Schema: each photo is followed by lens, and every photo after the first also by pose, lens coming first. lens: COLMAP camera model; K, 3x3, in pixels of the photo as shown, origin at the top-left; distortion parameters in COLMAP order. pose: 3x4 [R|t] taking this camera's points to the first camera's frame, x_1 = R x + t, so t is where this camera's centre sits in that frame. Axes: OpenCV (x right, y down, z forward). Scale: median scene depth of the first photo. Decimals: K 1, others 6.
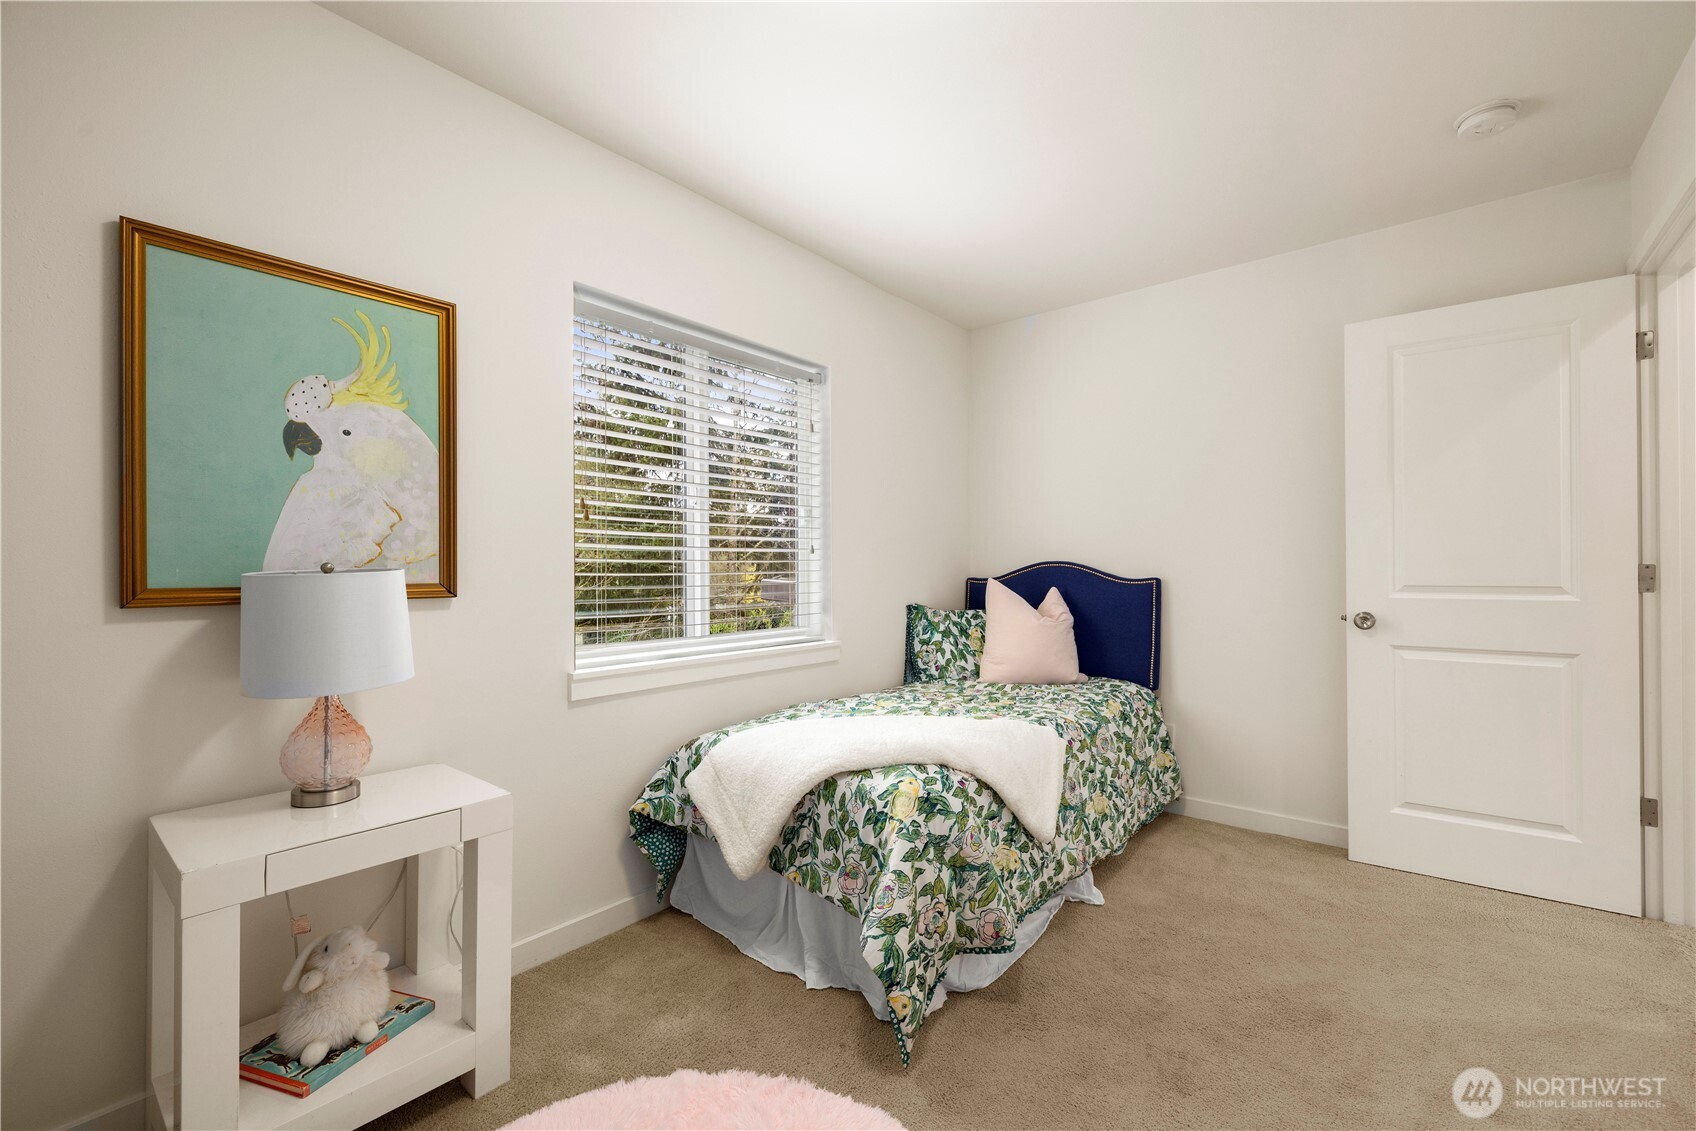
lens RADIAL K [[737.0, 0, 845.2], [0, 737.0, 564.1], [0, 0, 1]] dist [0.004390, 0.000289]
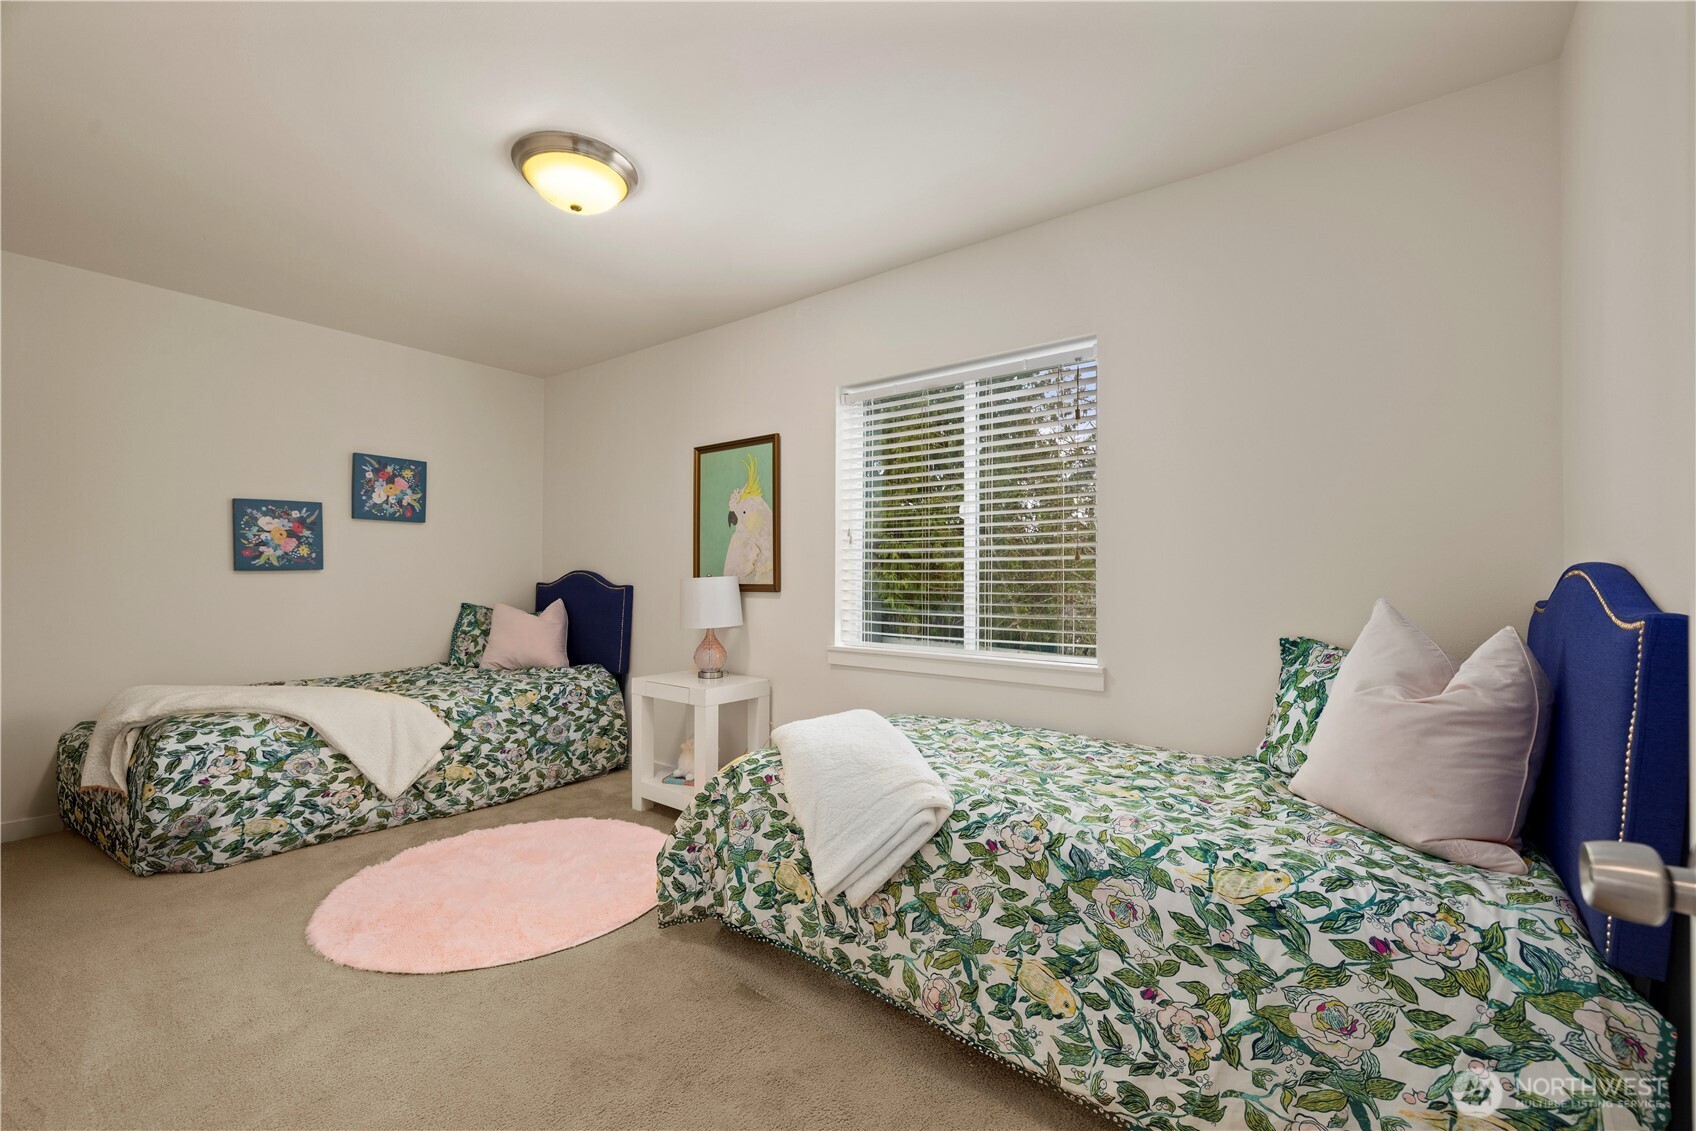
lens RADIAL K [[737.0, 0, 852.0], [0, 737.0, 560.0], [0, 0, 1]] dist [0.004390, 0.000289]
pose [[0.003564, -0.019724, -0.999799, 1.119476], [0.002447, 0.999803, -0.019715, 0.000871], [0.999991, -0.002376, 0.003612, 1.013012]]
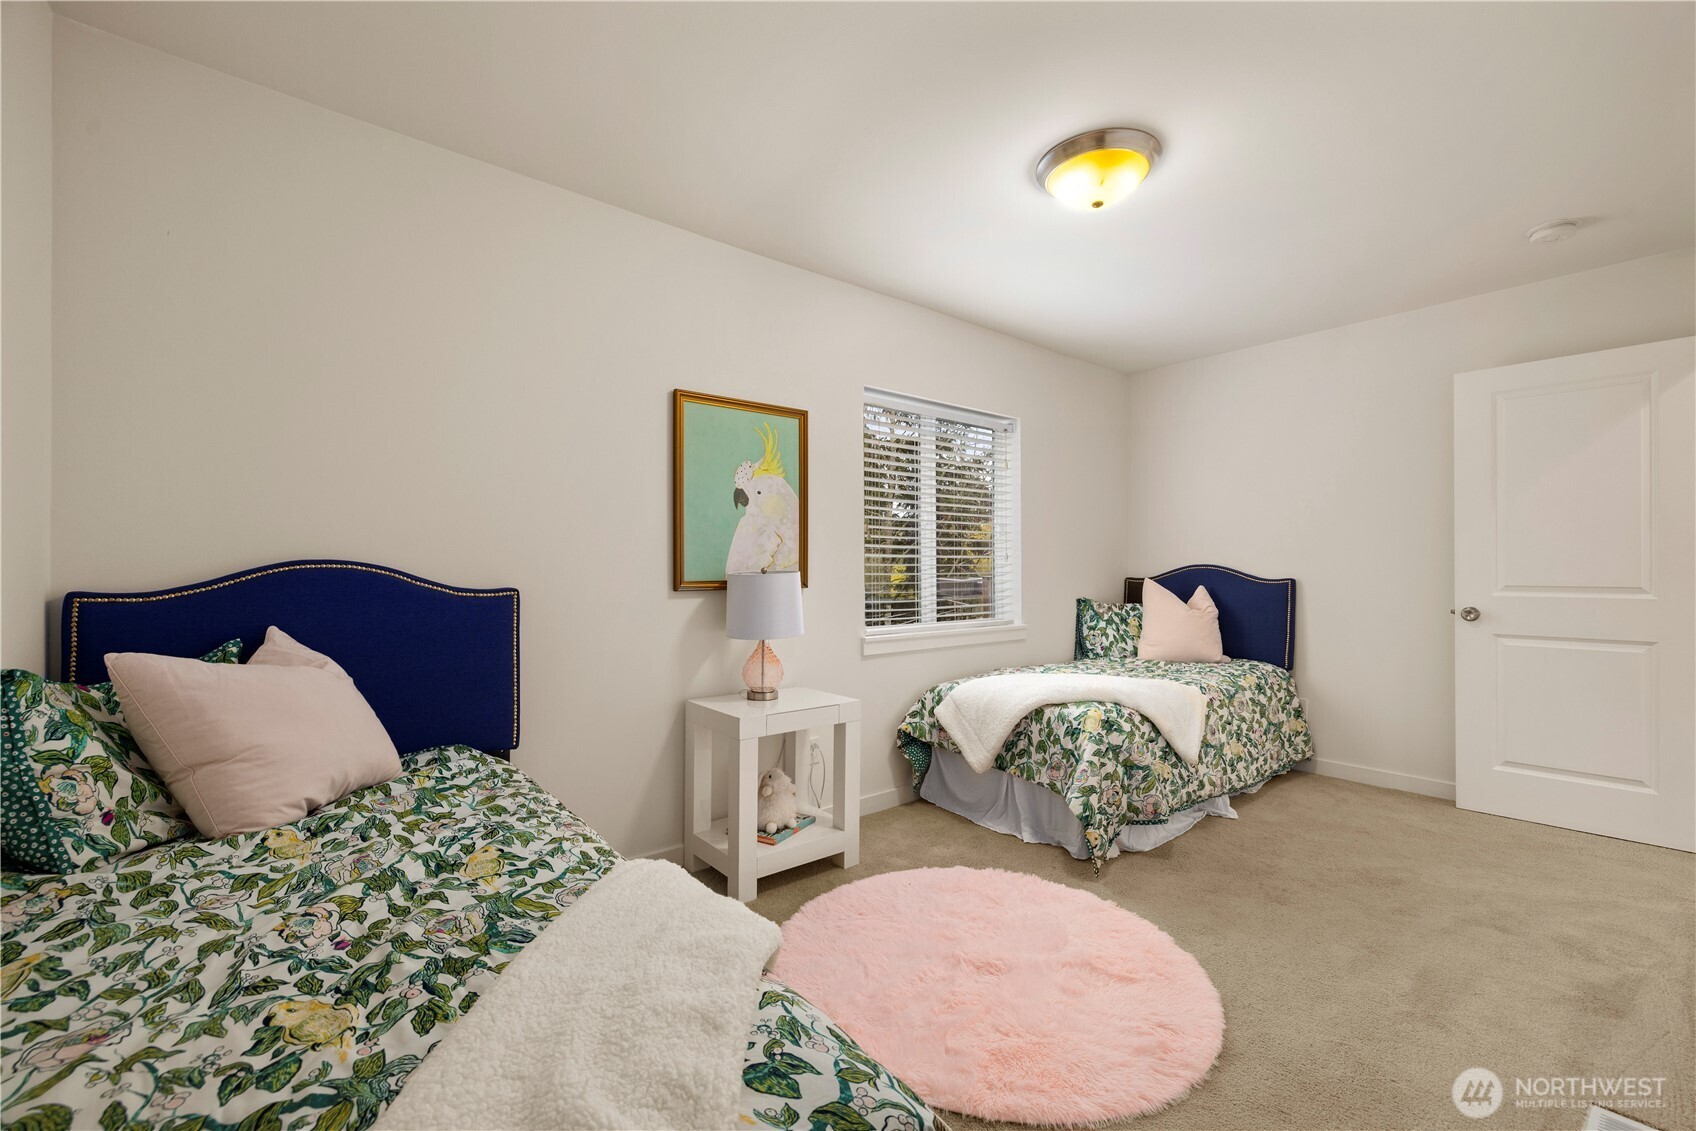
lens RADIAL K [[737.0, 0, 837.7], [0, 737.0, 566.2], [0, 0, 1]] dist [0.004390, 0.000289]
pose [[0.981610, 0.001908, -0.190885, -0.125395], [-0.001088, 0.999990, 0.004400, -0.009575], [0.190892, -0.004111, 0.981602, -0.523449]]
